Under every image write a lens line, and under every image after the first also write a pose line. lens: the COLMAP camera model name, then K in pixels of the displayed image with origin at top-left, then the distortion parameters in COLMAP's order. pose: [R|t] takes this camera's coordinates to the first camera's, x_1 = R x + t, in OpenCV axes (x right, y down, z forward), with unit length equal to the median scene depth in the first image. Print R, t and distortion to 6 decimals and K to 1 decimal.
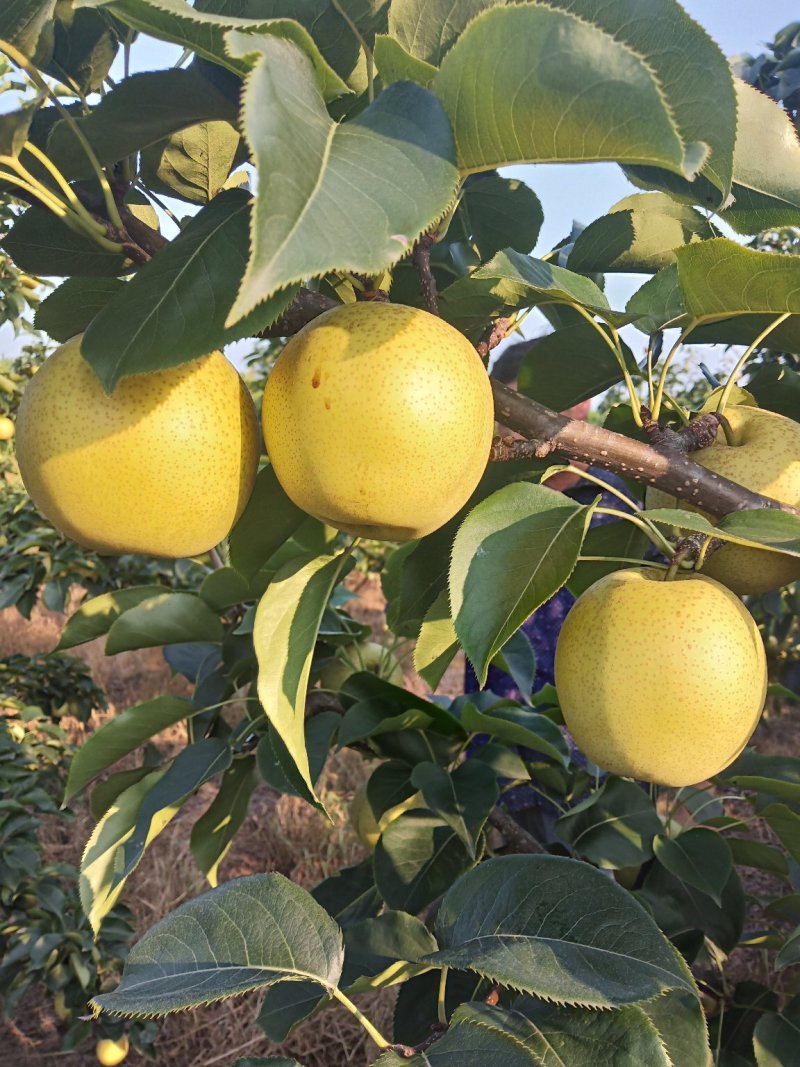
lens RADIAL K [[841.5, 0, 400.0], [0, 841.5, 533.5], [0, 0, 1]] dist [-0.008613, -0.006476]
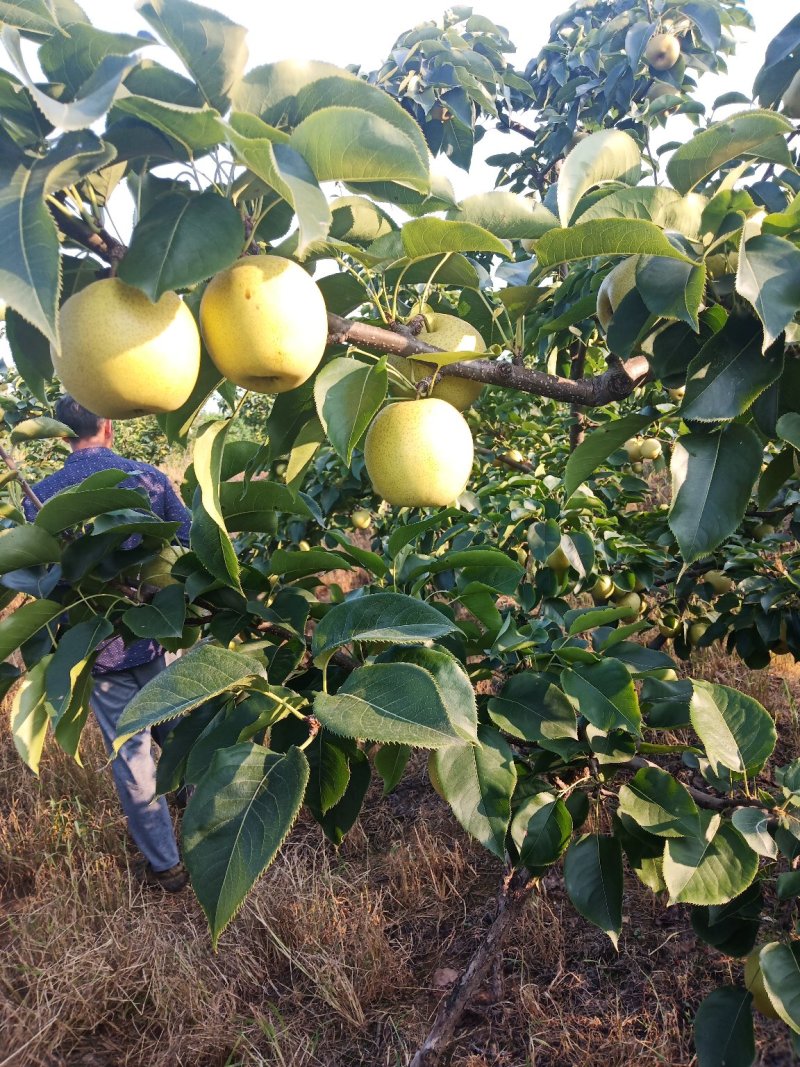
lens RADIAL K [[841.5, 0, 400.0], [0, 841.5, 533.5], [0, 0, 1]] dist [-0.008613, -0.006476]
pose [[0.890169, -0.179432, 0.418812, -0.533887], [0.178910, 0.983015, 0.040888, 0.251212], [-0.419035, 0.038533, 0.907152, -0.648269]]
